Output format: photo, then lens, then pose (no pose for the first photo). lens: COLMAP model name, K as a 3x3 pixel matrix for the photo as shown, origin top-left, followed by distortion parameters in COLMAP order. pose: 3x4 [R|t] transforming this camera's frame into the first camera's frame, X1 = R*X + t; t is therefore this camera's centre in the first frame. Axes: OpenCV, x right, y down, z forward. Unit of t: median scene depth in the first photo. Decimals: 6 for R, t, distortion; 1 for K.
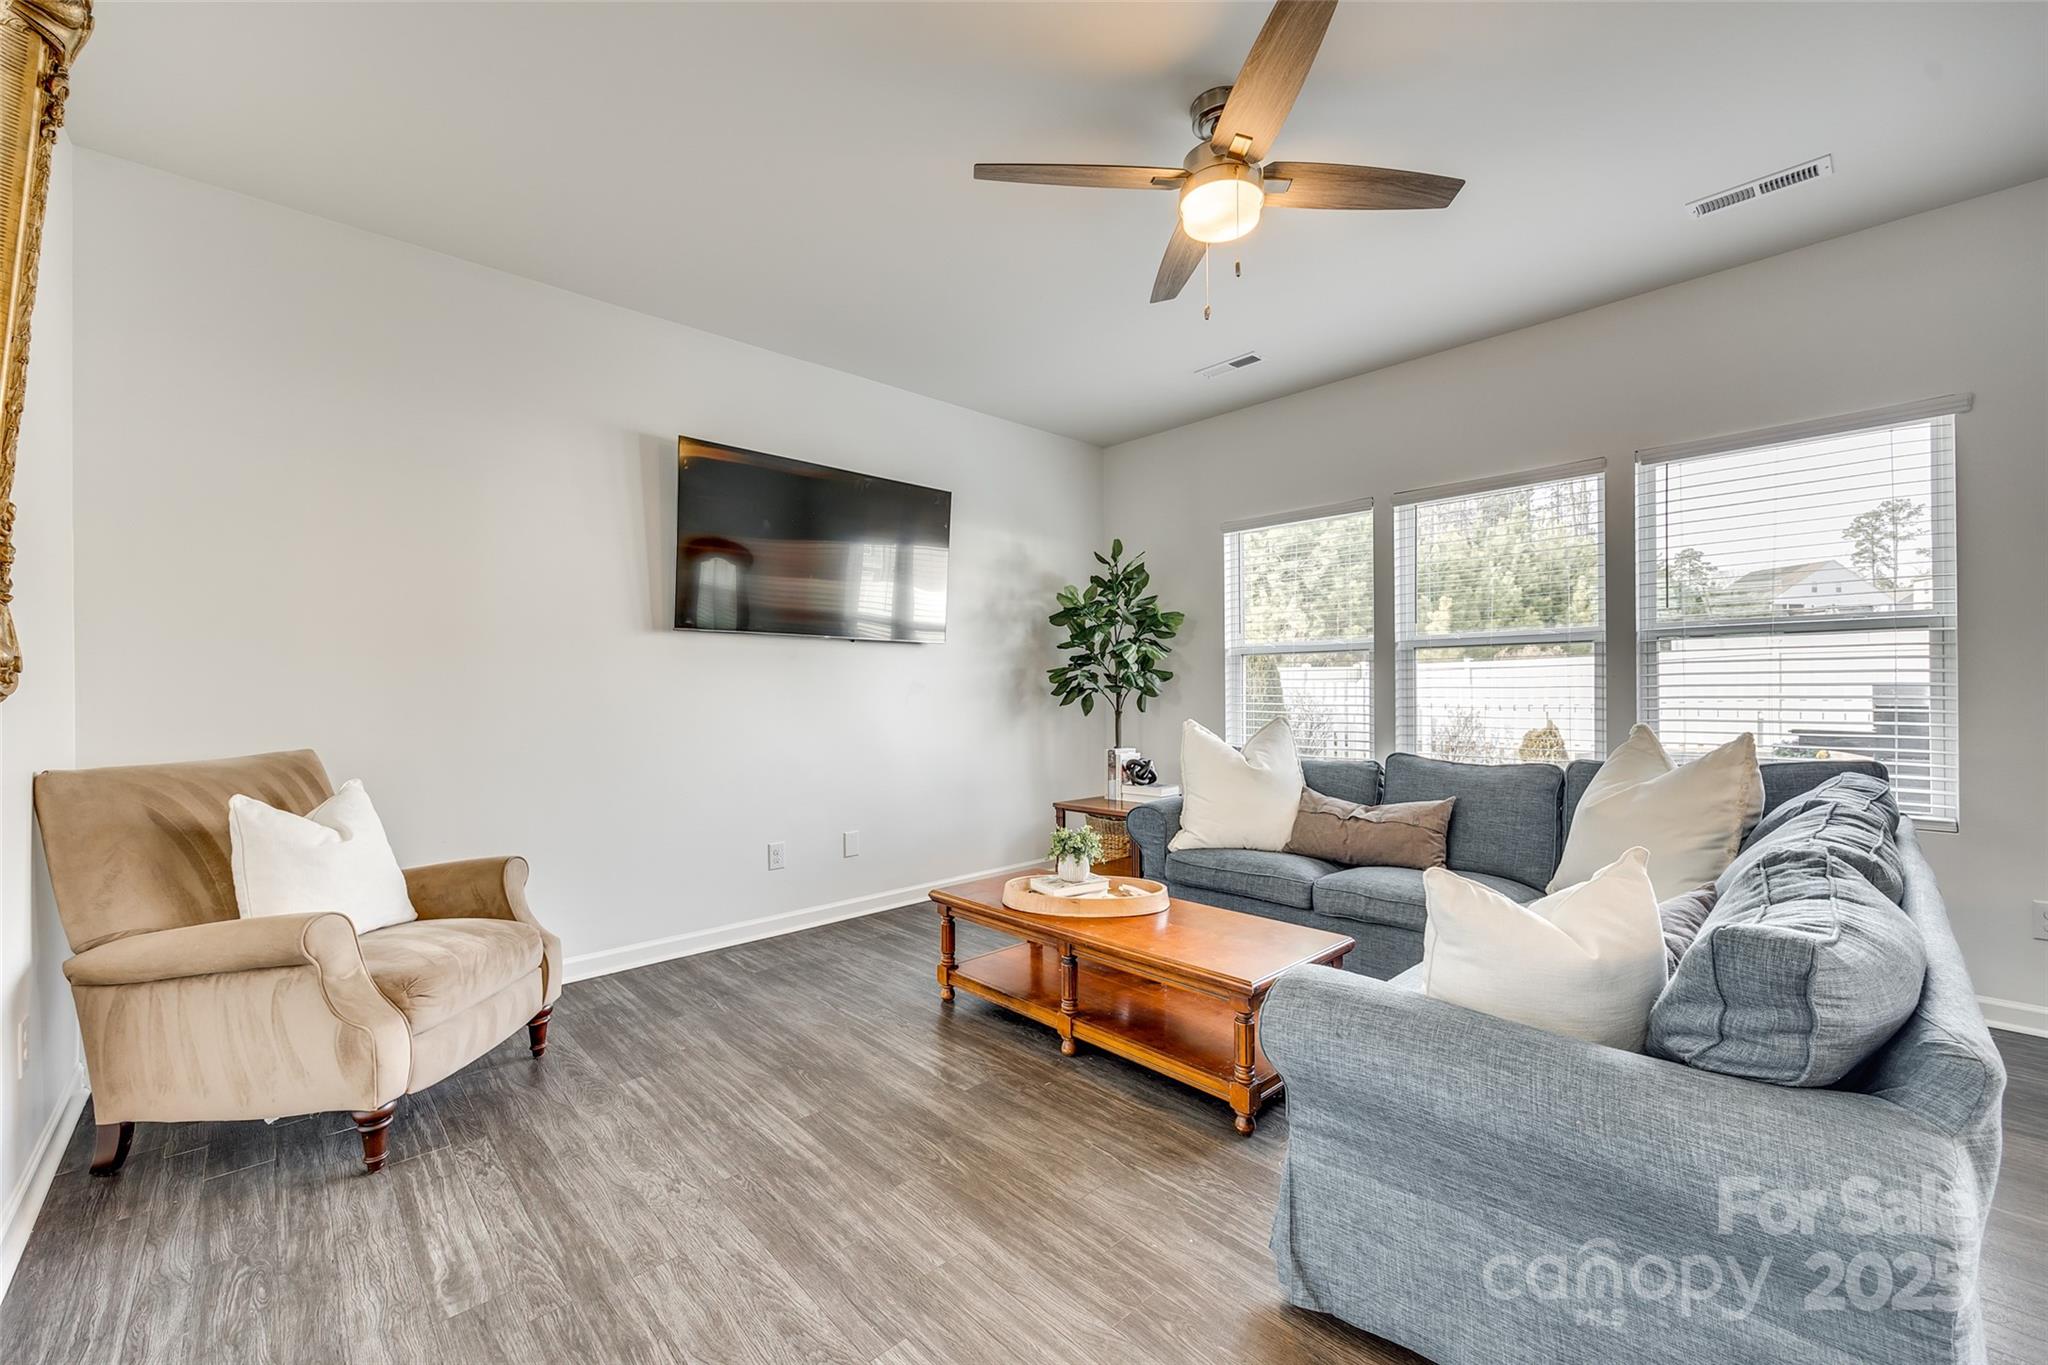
lens RADIAL K [[820.5, 0, 1019.8], [0, 820.5, 686.7], [0, 0, 1]] dist [-0.002487, 0.000360]
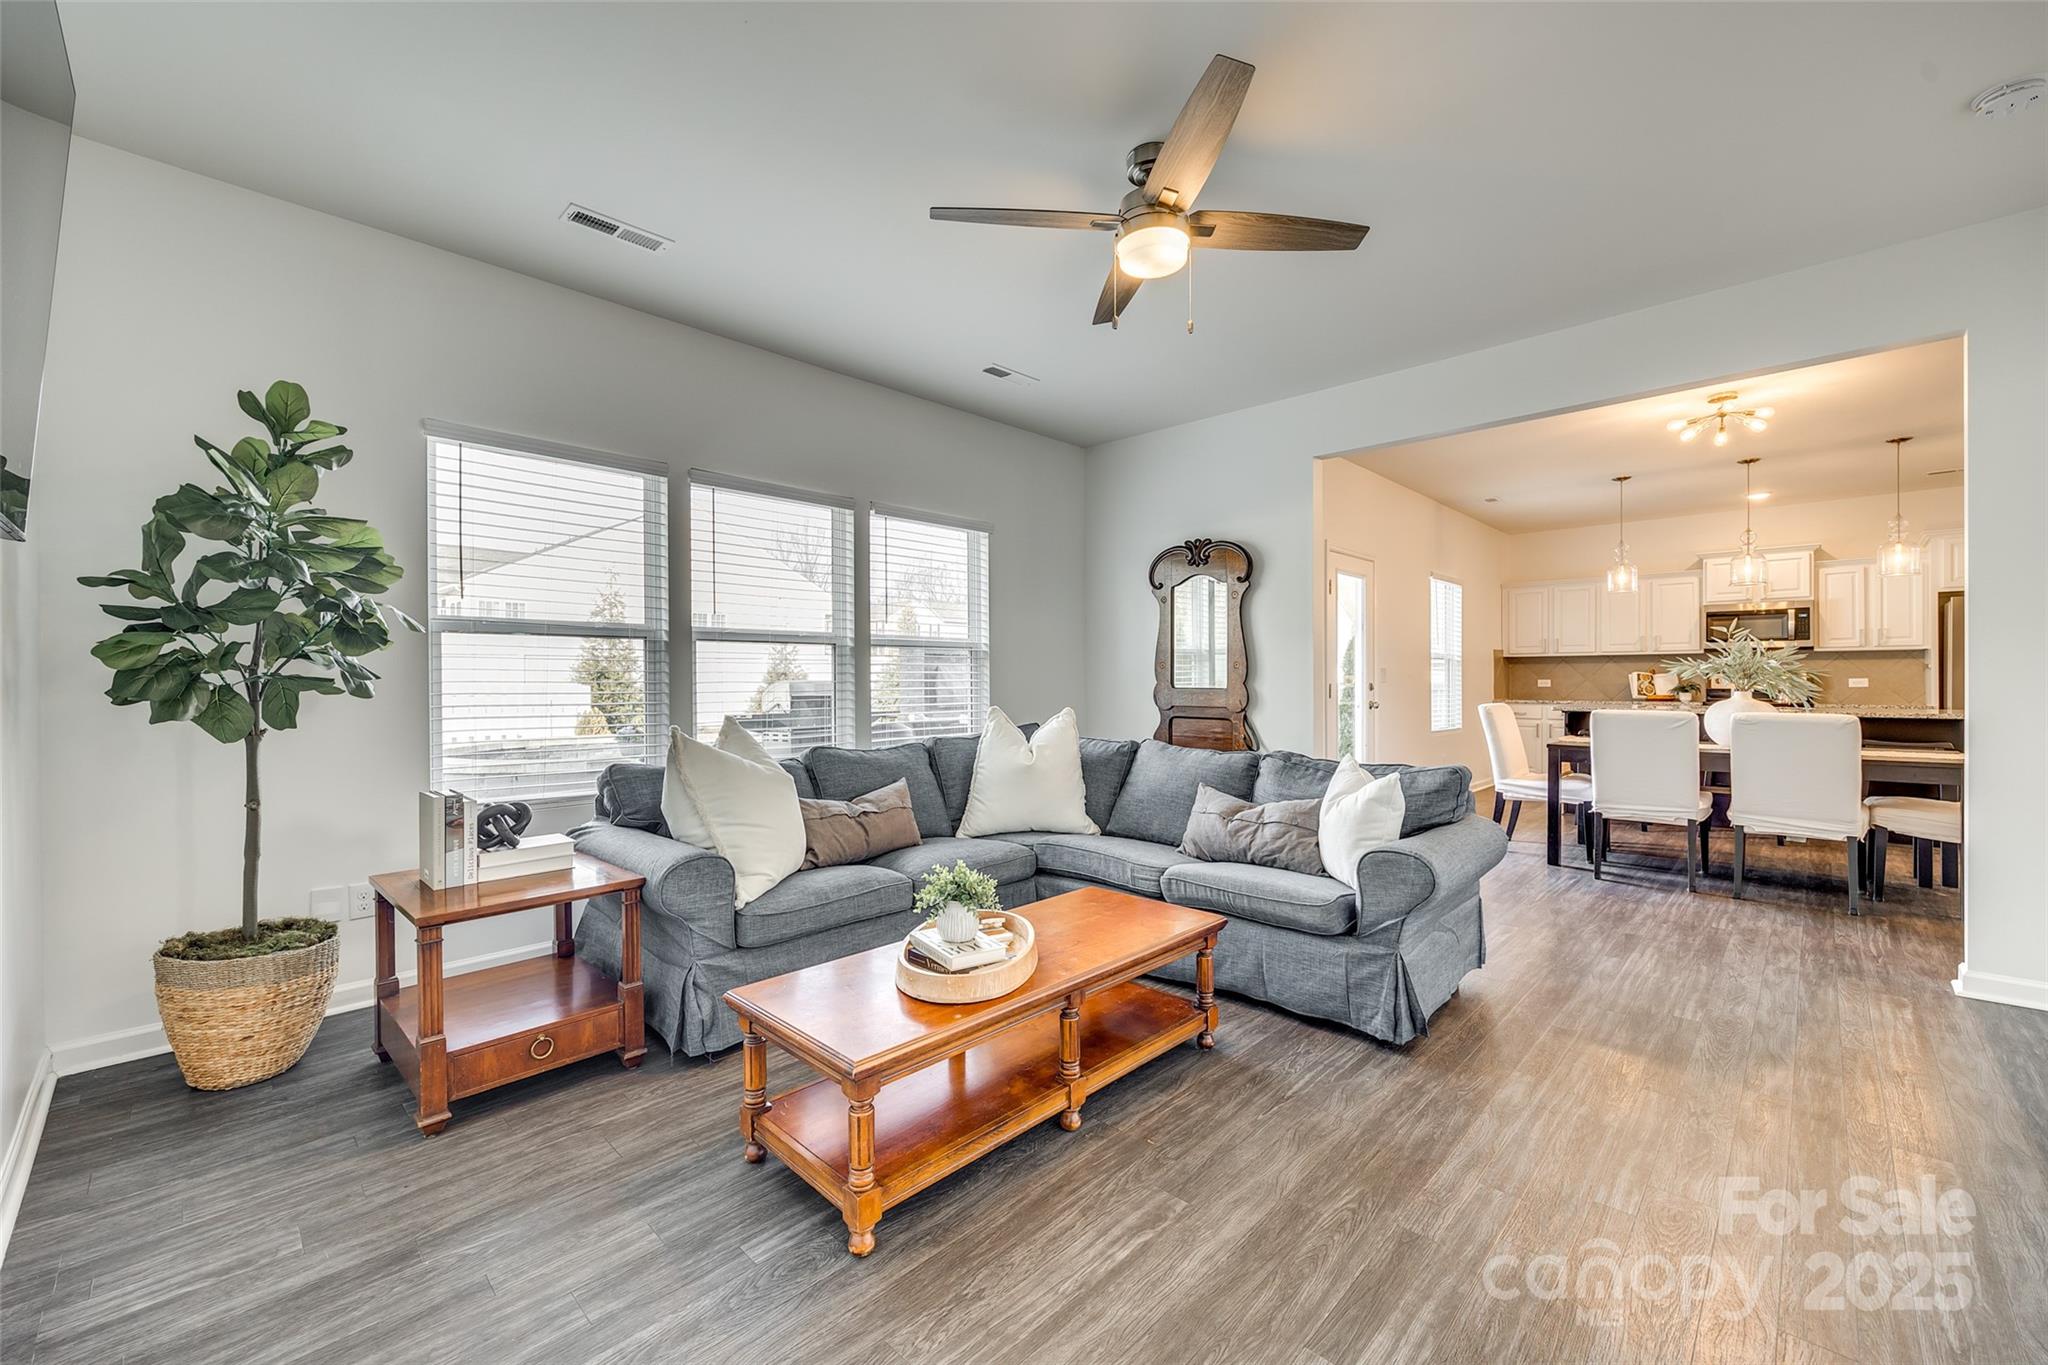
lens RADIAL K [[819.1, 0, 1029.7], [0, 819.1, 680.5], [0, 0, 1]] dist [0.002373, -0.000191]
pose [[-0.056276, 0.002839, 0.998411, -0.777683], [-0.002099, 0.999993, -0.002962, 0.003031], [-0.998413, -0.002262, -0.056270, 1.118220]]
